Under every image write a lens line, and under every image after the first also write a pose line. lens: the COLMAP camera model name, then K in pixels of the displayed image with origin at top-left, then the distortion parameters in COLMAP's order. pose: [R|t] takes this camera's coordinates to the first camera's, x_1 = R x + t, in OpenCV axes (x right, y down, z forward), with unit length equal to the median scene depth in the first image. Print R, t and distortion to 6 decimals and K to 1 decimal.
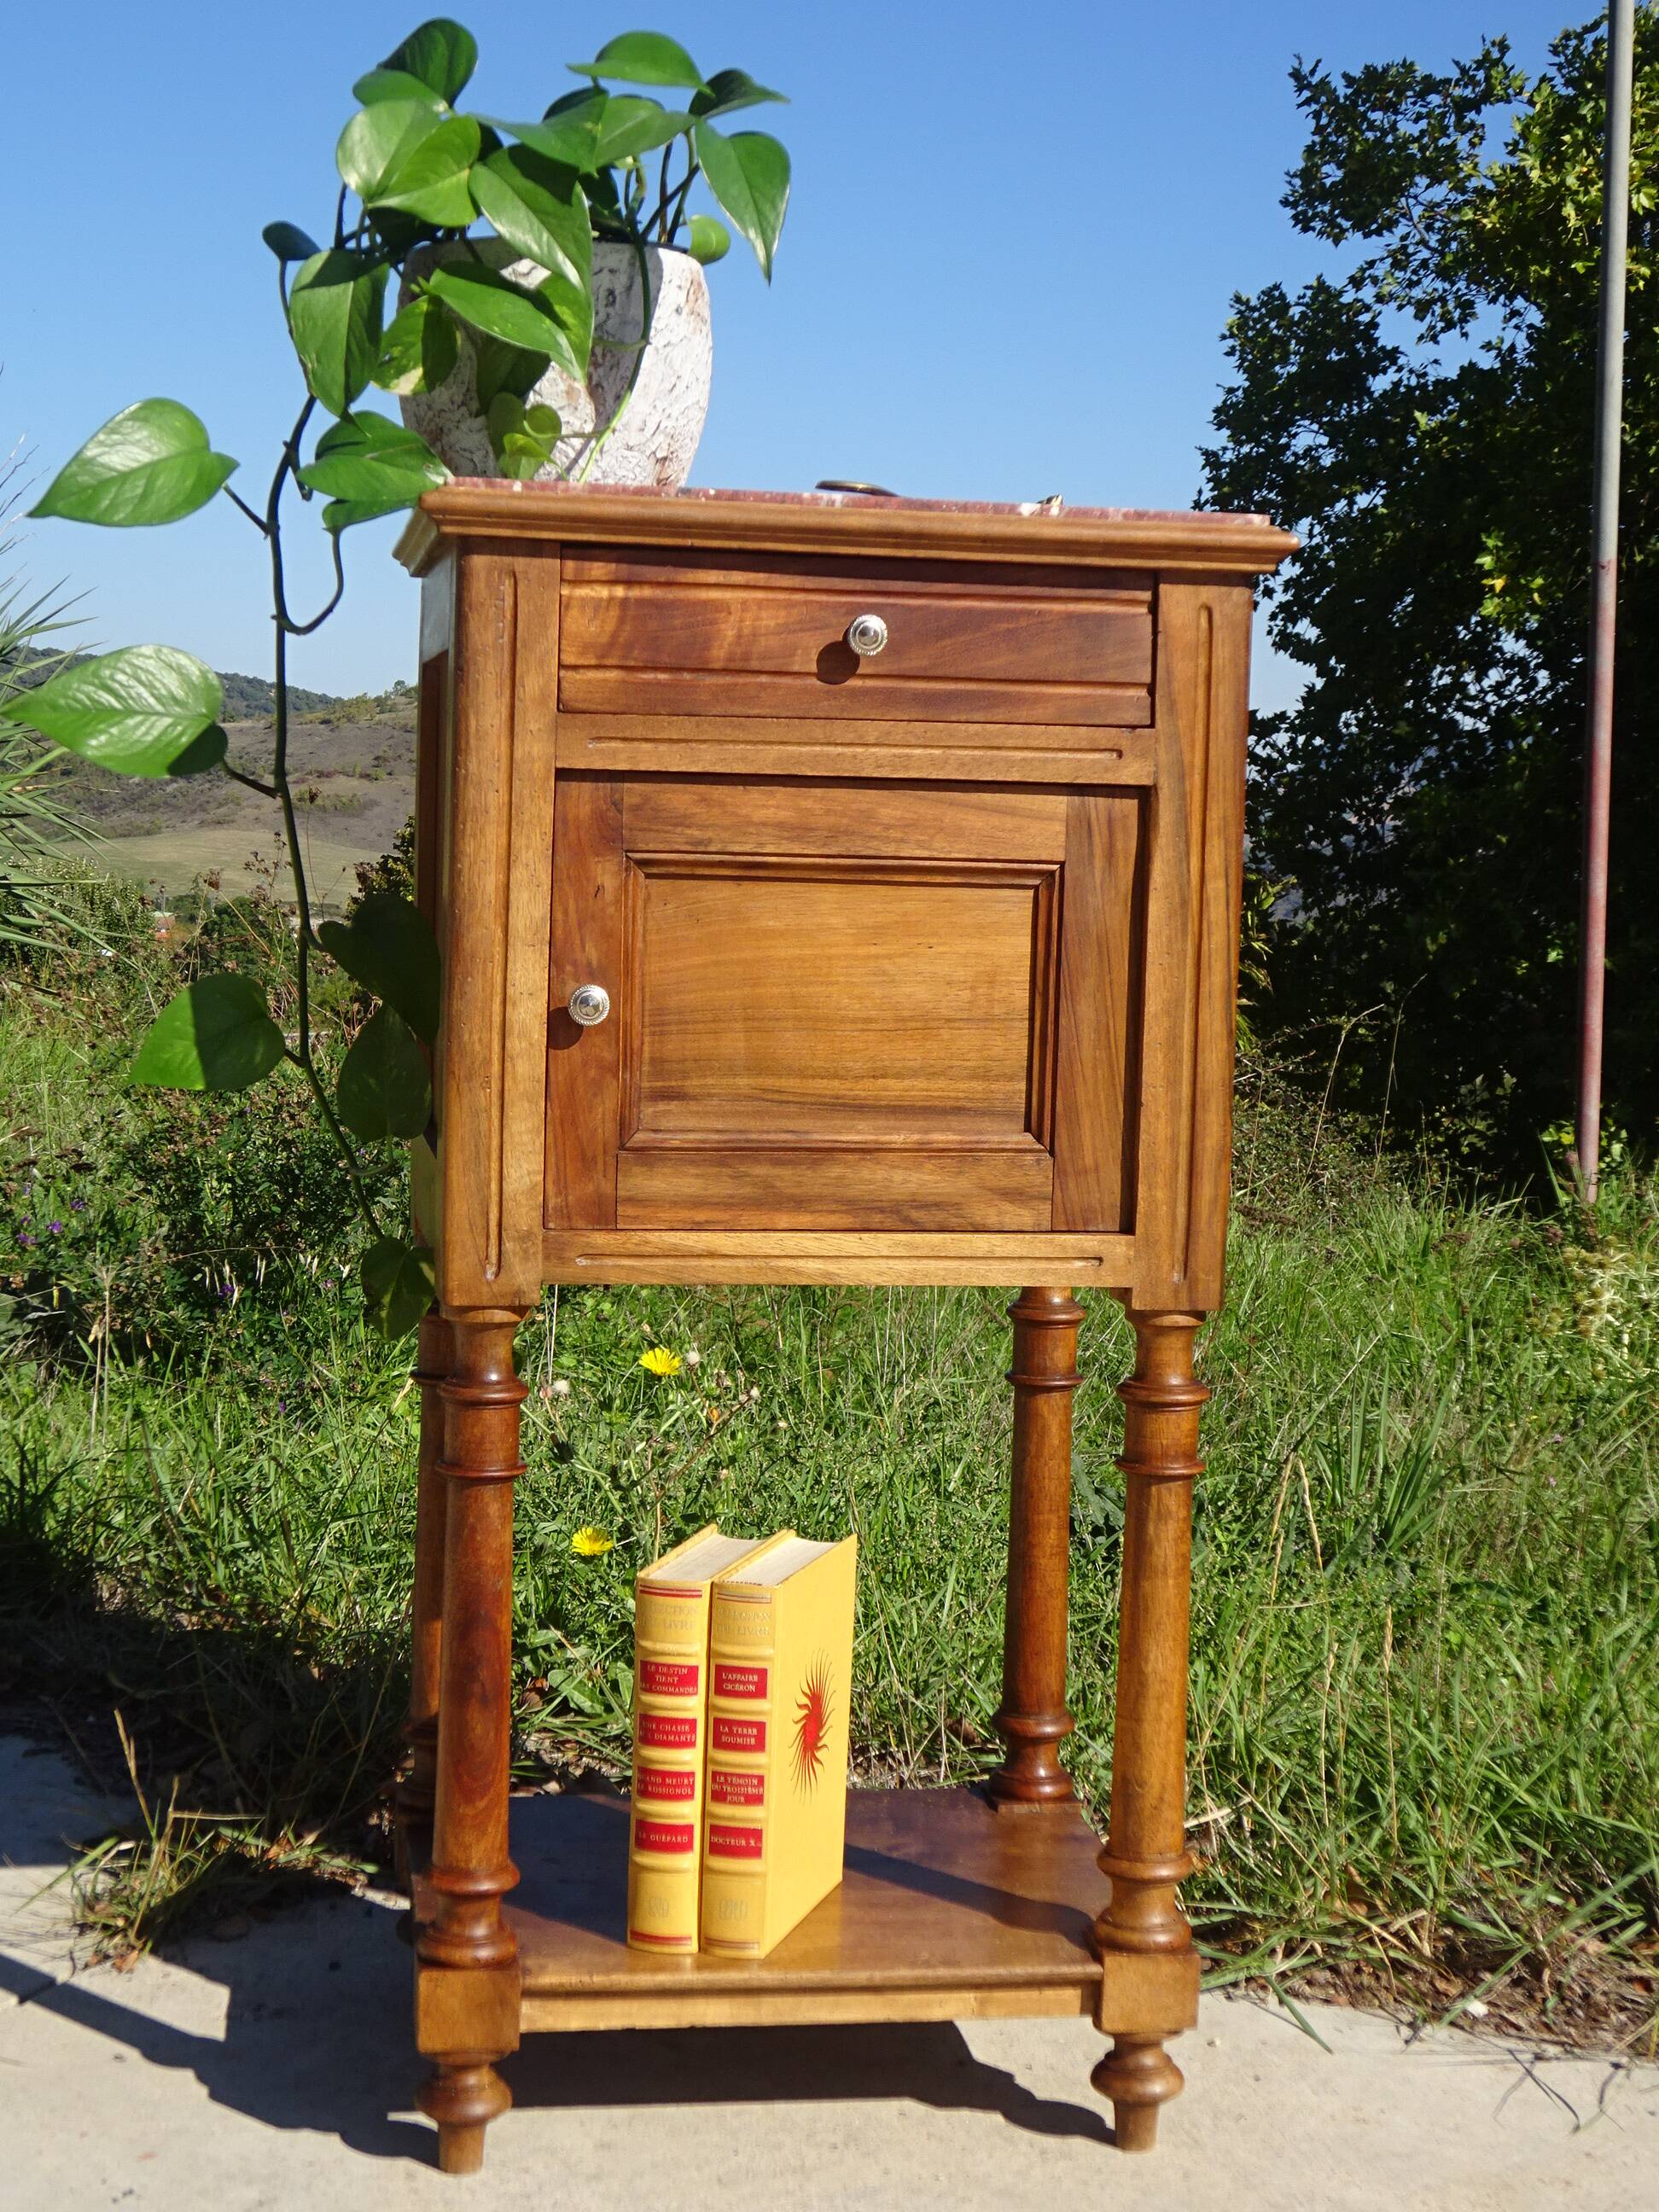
lens RADIAL K [[3439.9, 0, 815.8], [0, 3439.9, 1095.1], [0, 0, 1]] dist [-0.003732, 0.000000]
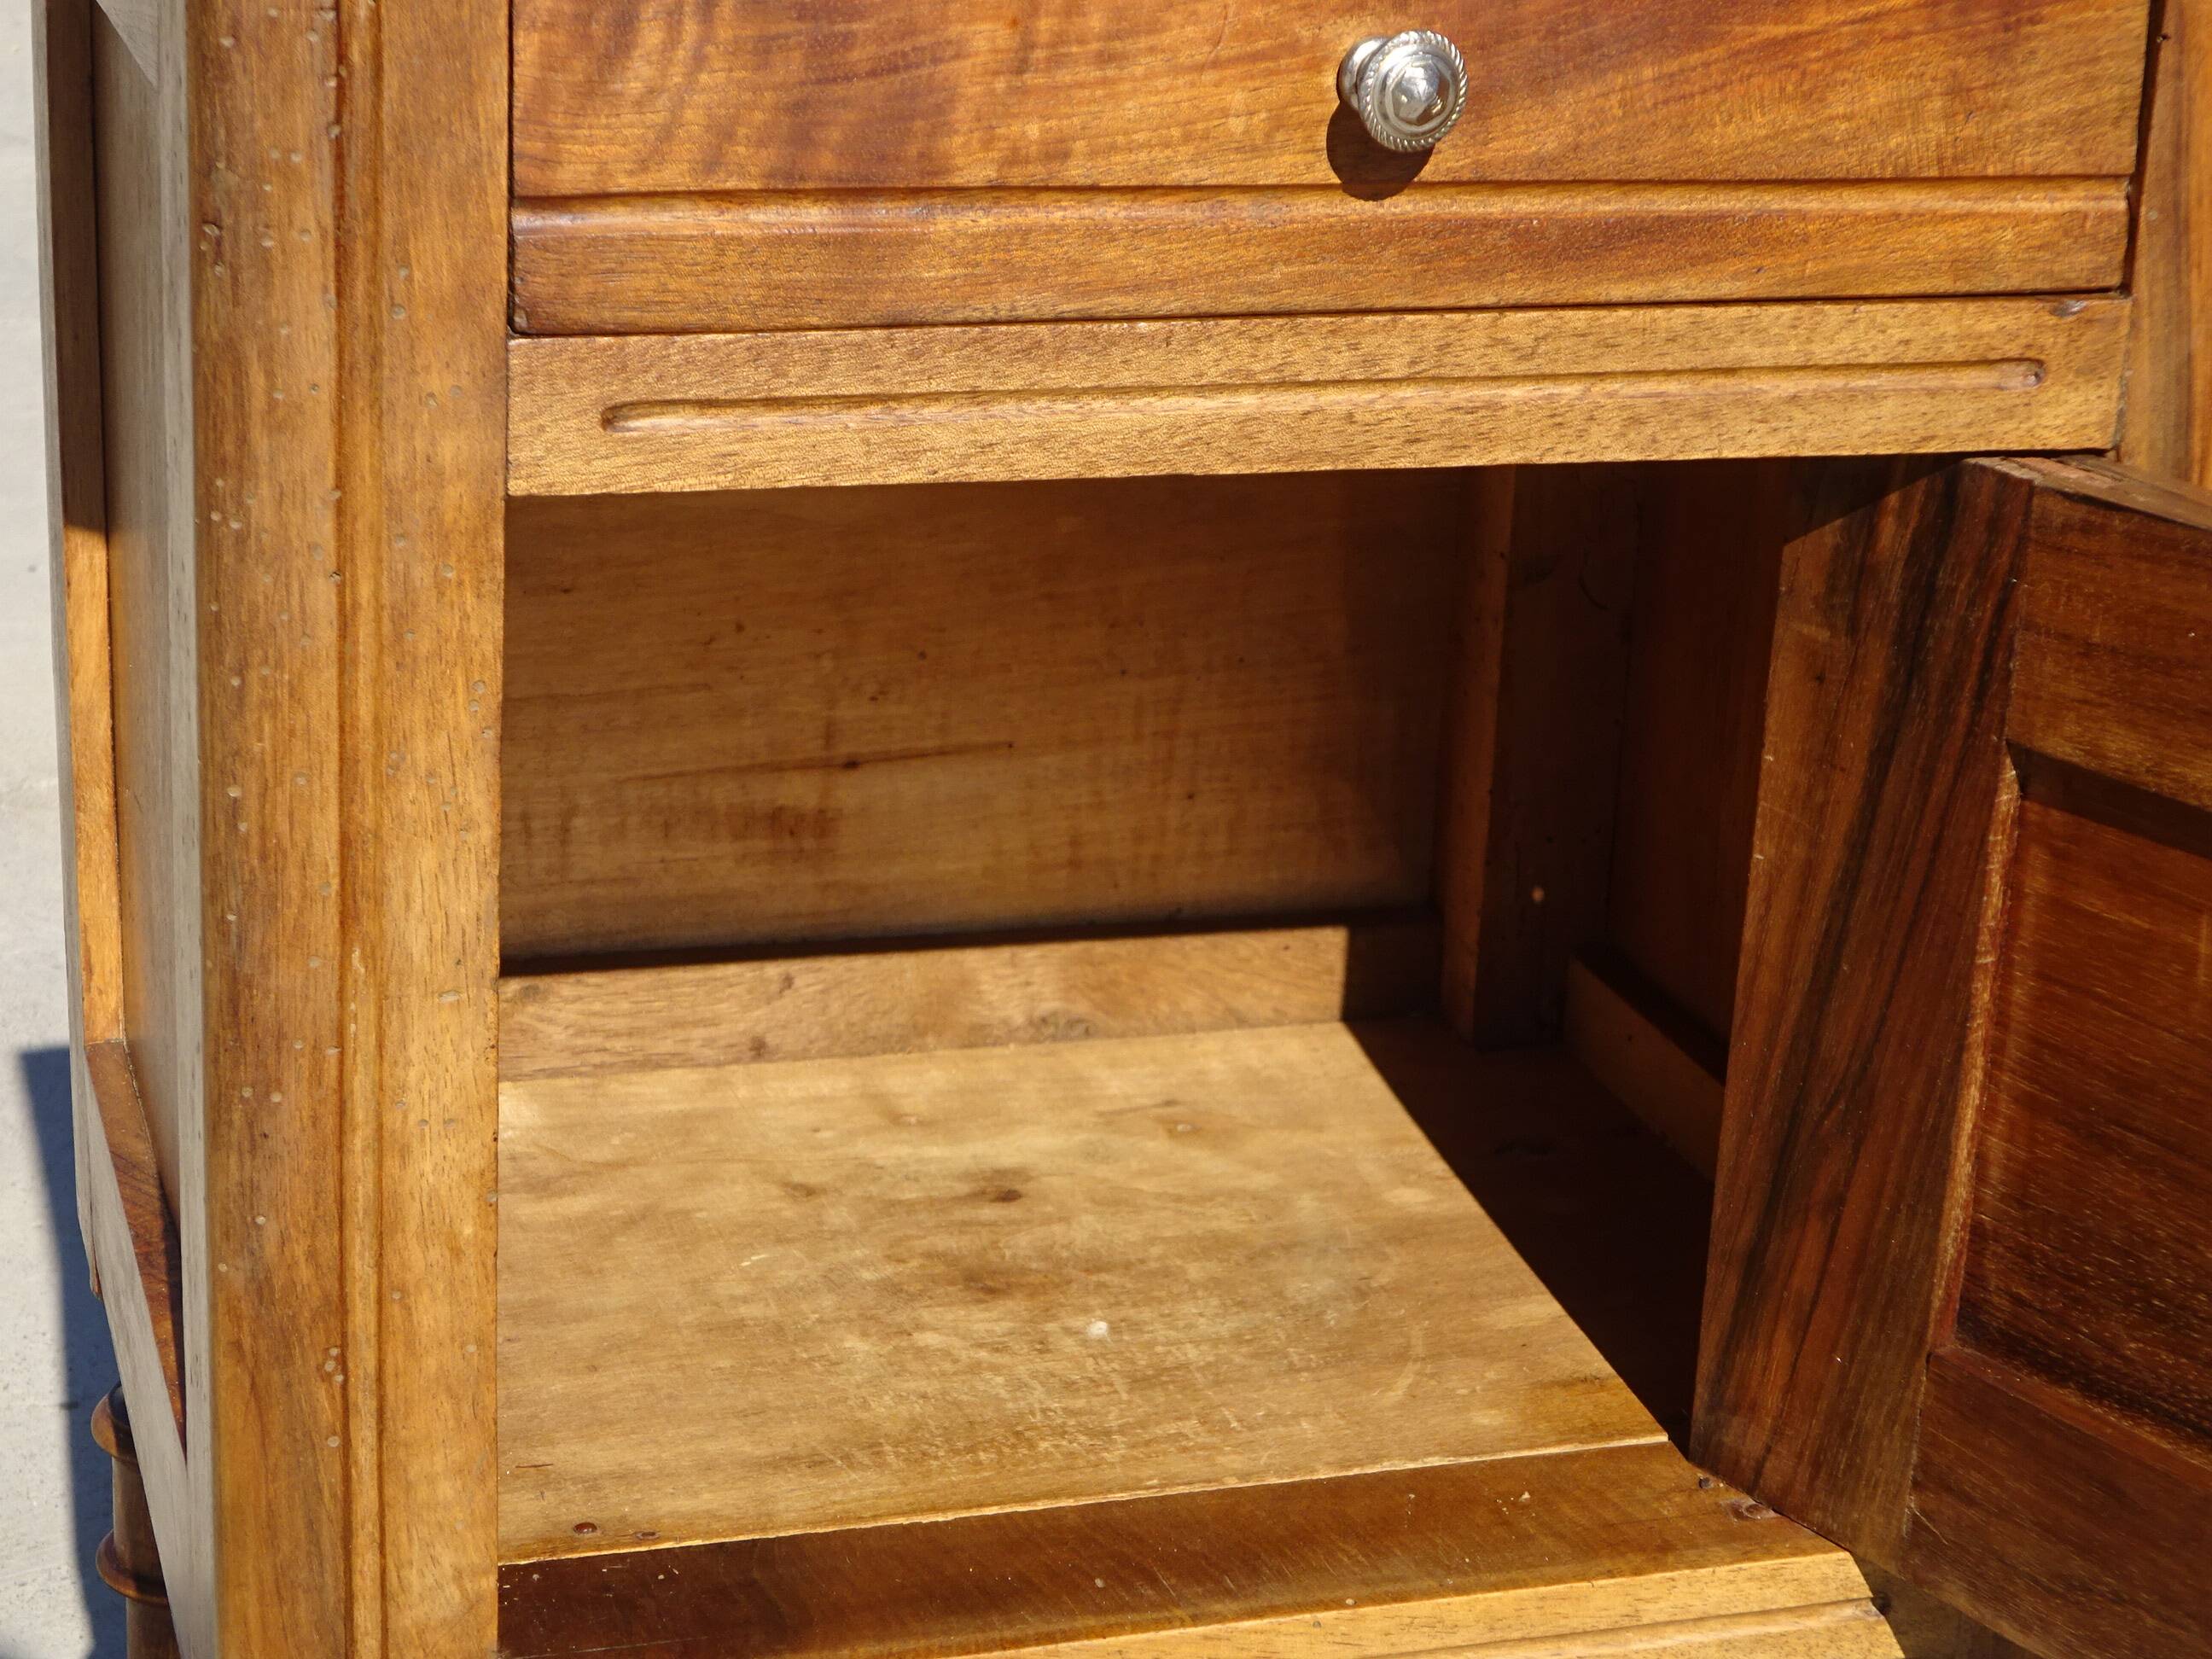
lens RADIAL K [[4243.6, 0, 1107.1], [0, 4243.6, 817.3], [0, 0, 1]] dist [-0.017399, 0.000000]
pose [[0.989457, -0.029288, 0.141833, -0.075698], [-0.006932, 0.968639, 0.248377, -0.165013], [-0.144659, -0.246741, 0.958224, 0.570153]]
